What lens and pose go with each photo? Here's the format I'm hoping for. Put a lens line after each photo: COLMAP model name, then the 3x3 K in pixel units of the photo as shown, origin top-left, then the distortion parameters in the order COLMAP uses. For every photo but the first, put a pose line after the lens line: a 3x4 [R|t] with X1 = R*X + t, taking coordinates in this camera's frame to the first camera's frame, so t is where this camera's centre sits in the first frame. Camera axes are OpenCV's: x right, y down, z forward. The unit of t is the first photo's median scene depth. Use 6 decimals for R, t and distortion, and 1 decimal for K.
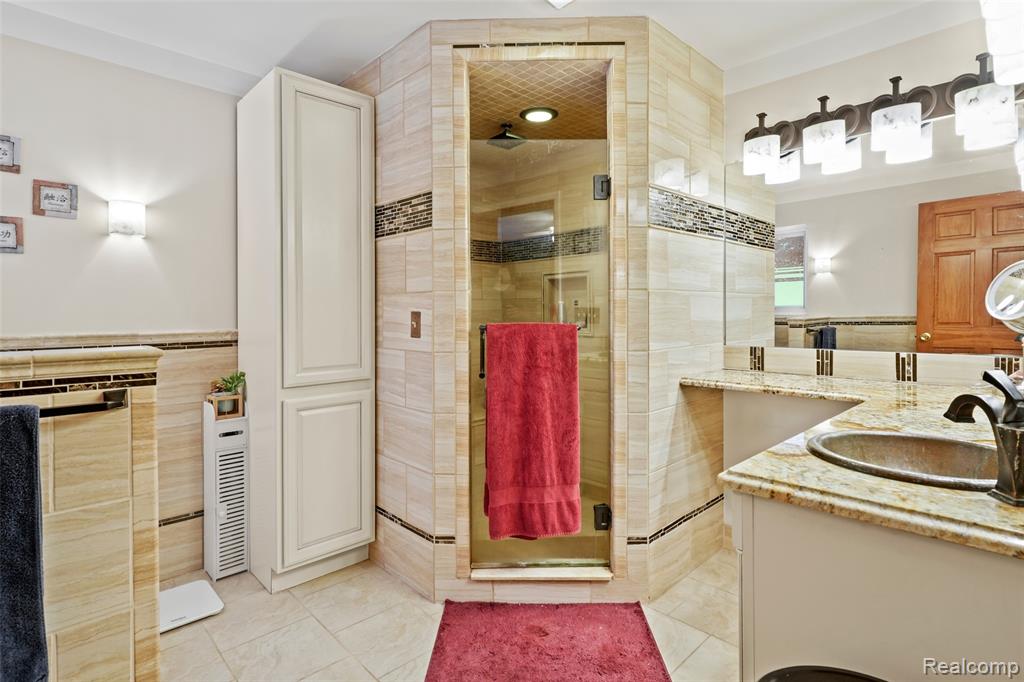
lens RADIAL K [[515.5, 0, 507.7], [0, 515.5, 341.5], [0, 0, 1]] dist [0.003039, 0.000120]
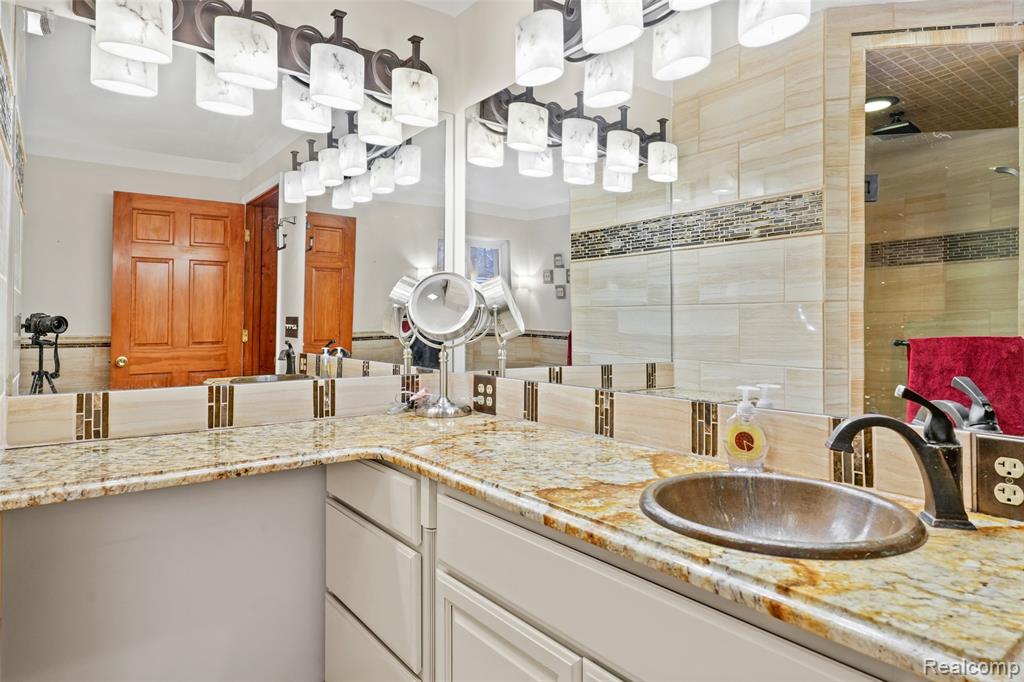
lens RADIAL K [[595.3, 0, 512.0], [0, 595.3, 341.0], [0, 0, 1]] dist [-0.000642, -0.000120]
pose [[0.115235, -0.011785, 0.993268, -0.024903], [0.059073, 0.998241, 0.004991, -0.011154], [-0.991580, 0.058100, 0.115728, 0.327813]]
